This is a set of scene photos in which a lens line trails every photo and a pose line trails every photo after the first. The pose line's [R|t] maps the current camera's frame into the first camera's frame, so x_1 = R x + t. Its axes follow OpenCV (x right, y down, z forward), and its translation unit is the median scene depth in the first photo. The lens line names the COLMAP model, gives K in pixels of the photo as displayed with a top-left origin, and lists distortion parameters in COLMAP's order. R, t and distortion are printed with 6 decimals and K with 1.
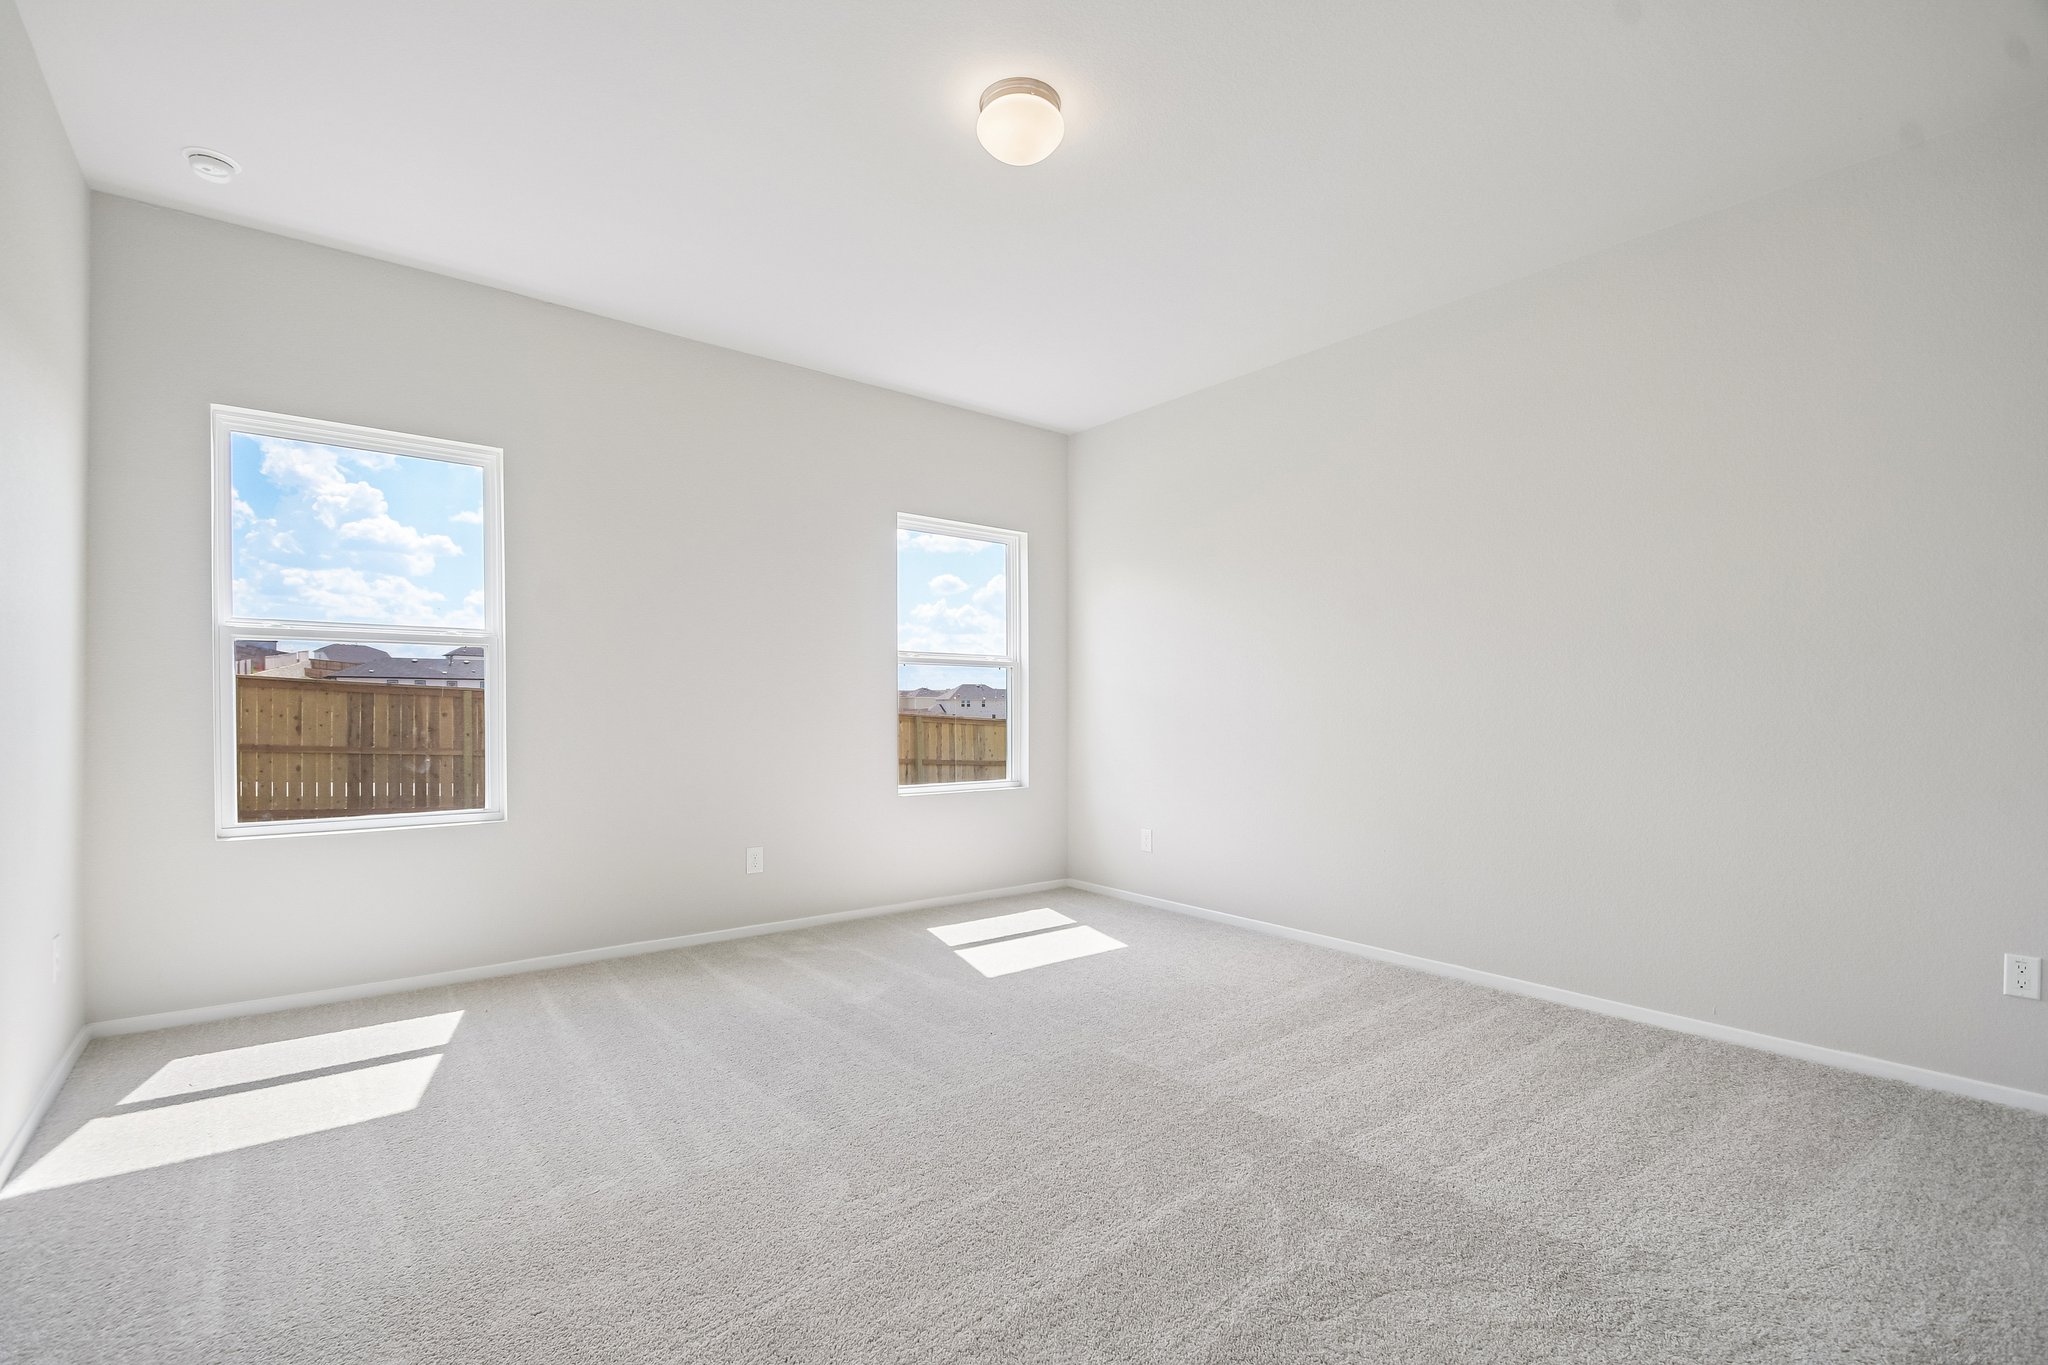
lens RADIAL K [[922.6, 0, 1042.6], [0, 922.6, 677.9], [0, 0, 1]] dist [0.003725, -0.002562]
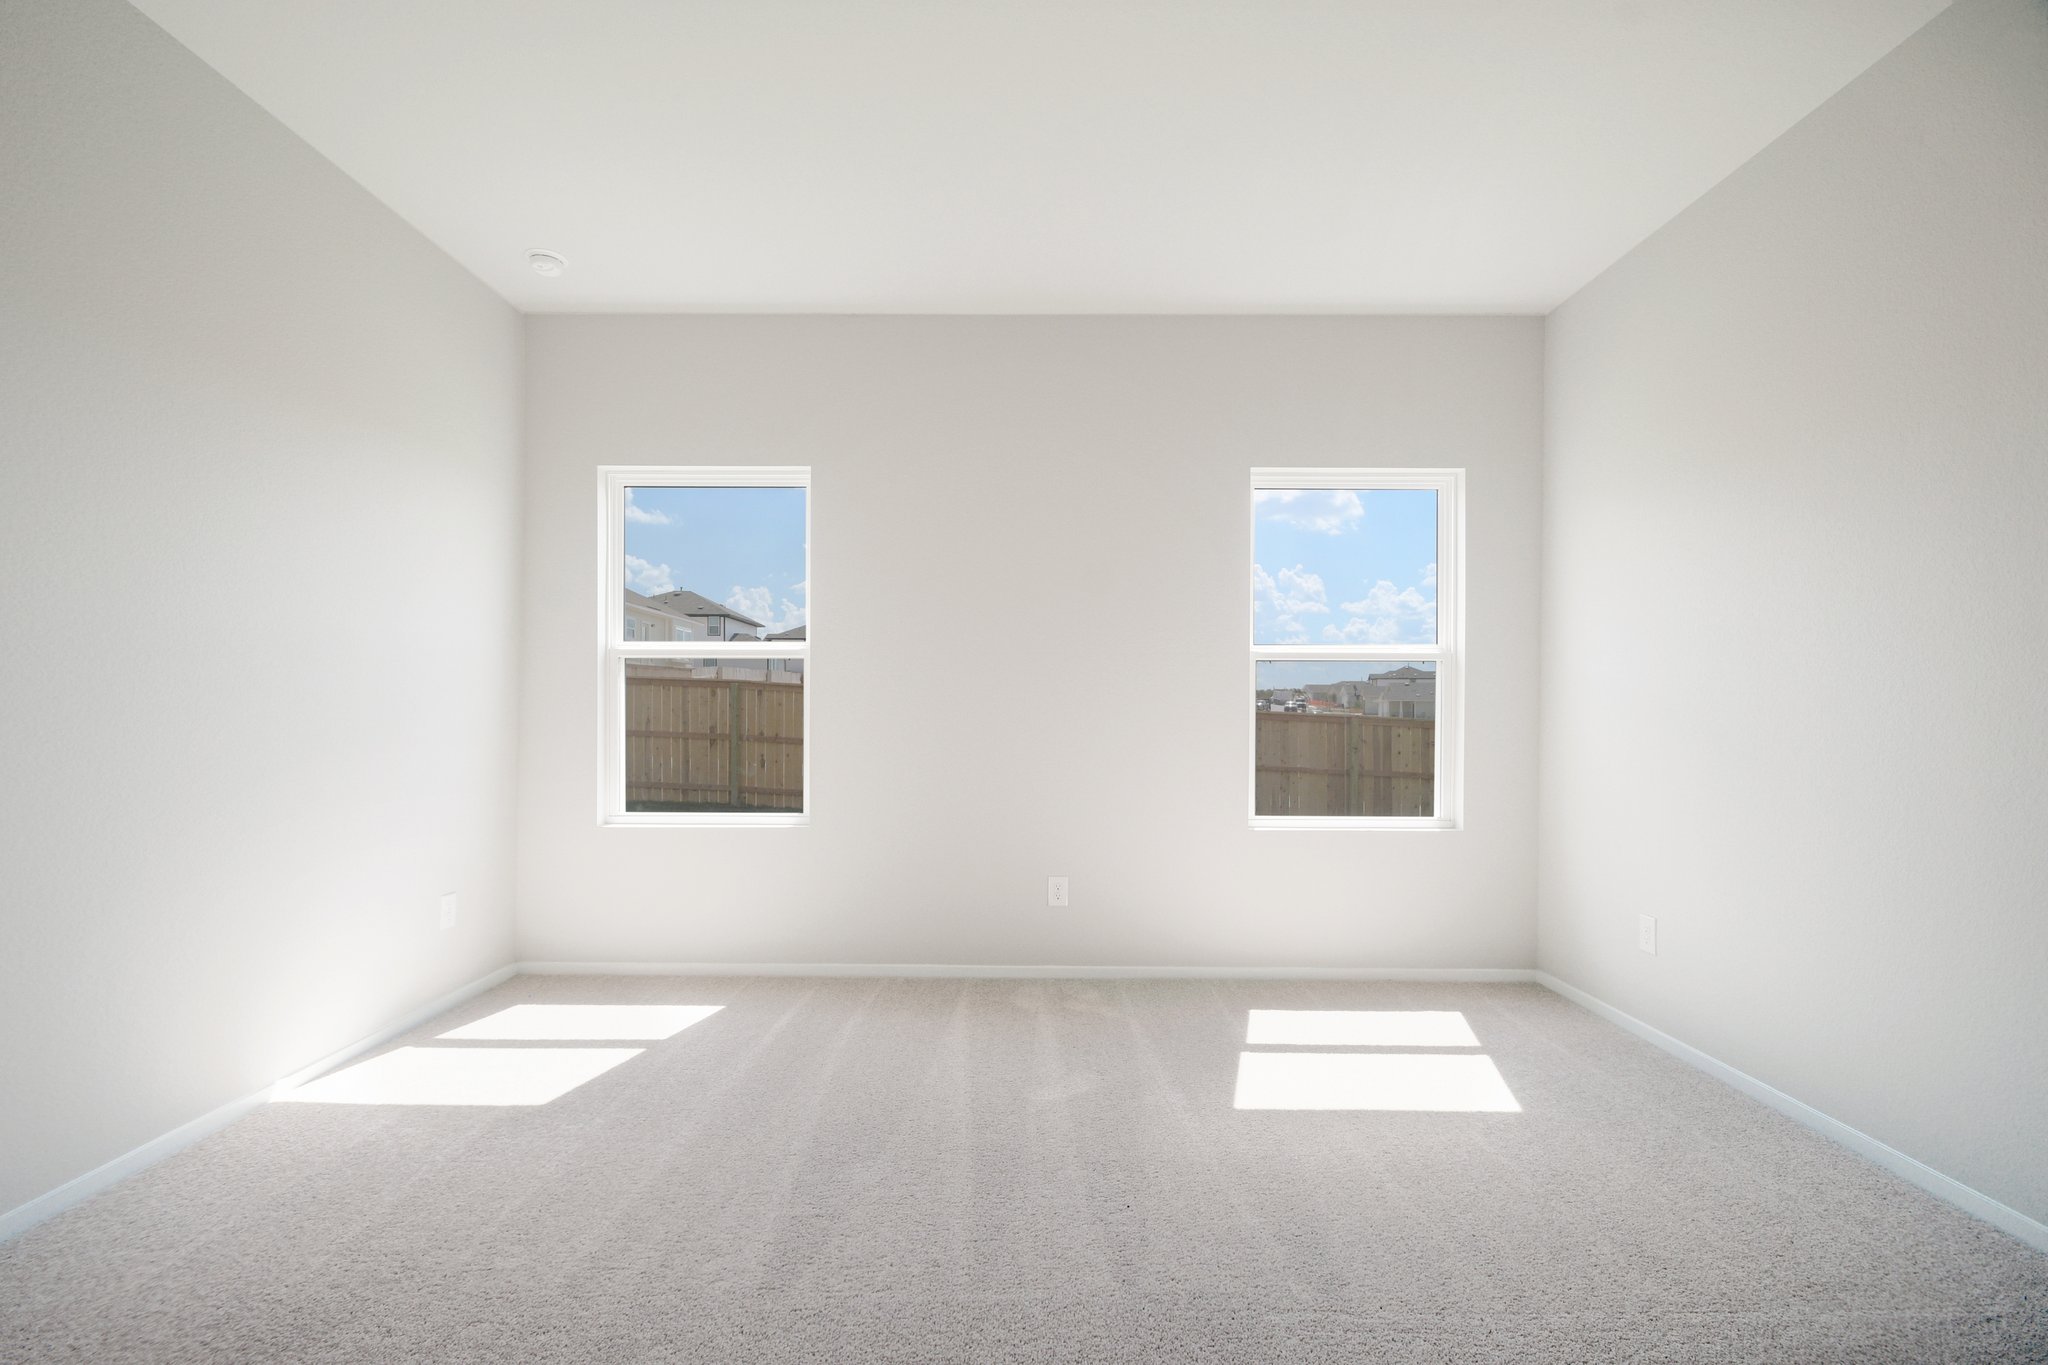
lens RADIAL K [[922.6, 0, 1011.4], [0, 922.6, 696.5], [0, 0, 1]] dist [0.003725, -0.002562]
pose [[0.766825, -0.011024, -0.641761, 0.223746], [0.019556, 0.999790, 0.006193, 0.006936], [0.641558, -0.017299, 0.766879, 0.315023]]
